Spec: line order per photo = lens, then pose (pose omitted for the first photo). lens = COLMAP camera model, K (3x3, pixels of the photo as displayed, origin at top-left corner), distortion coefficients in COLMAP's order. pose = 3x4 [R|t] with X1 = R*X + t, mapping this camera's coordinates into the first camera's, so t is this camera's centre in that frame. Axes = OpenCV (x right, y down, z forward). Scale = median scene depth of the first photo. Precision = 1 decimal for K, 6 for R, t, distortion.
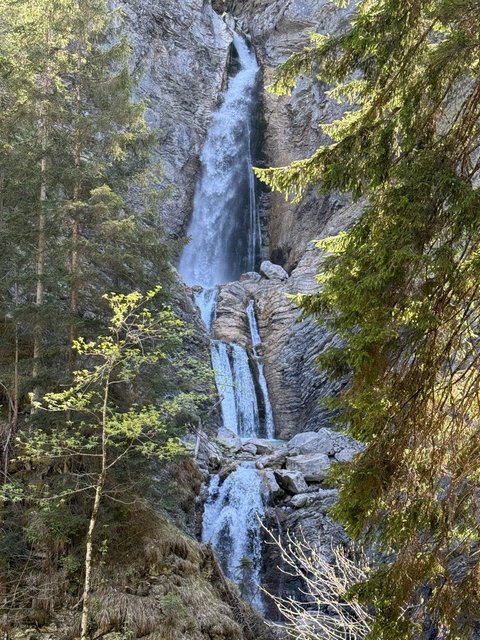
lens RADIAL K [[1062.5, 0, 240.0], [0, 1062.5, 320.0], [0, 0, 1]] dist [0.185119, -0.033690]
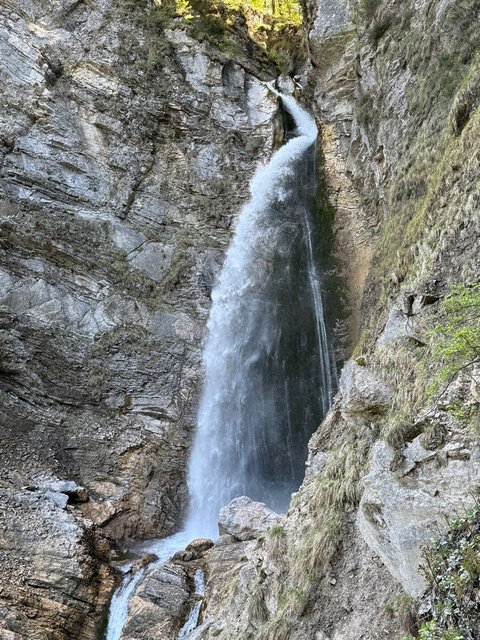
lens RADIAL K [[775.0, 0, 239.4], [0, 775.0, 323.8], [0, 0, 1]] dist [0.235882, -0.541501]
pose [[0.861282, -0.229317, -0.453439, 0.172270], [0.200024, 0.973333, -0.112308, -0.076763], [0.467101, 0.006030, 0.884183, 0.562472]]
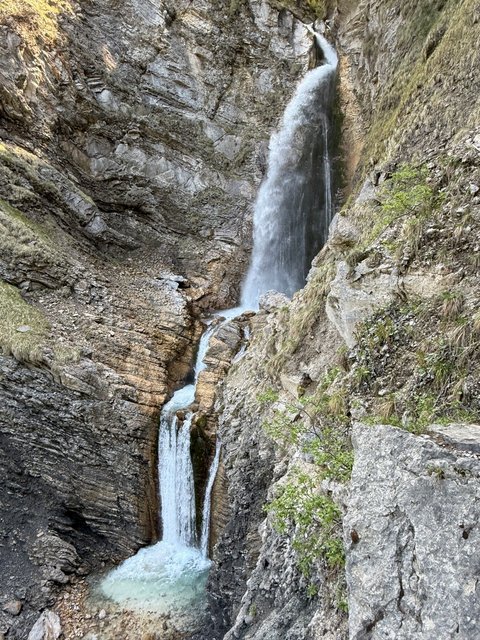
lens RADIAL K [[441.0, 0, 243.5], [0, 441.0, 322.6], [0, 0, 1]] dist [0.000221, 0.004931]
pose [[0.826775, -0.037900, -0.561255, 0.173779], [0.154149, 0.974801, 0.161249, -0.075677], [0.541000, -0.219833, 0.811783, 0.567922]]
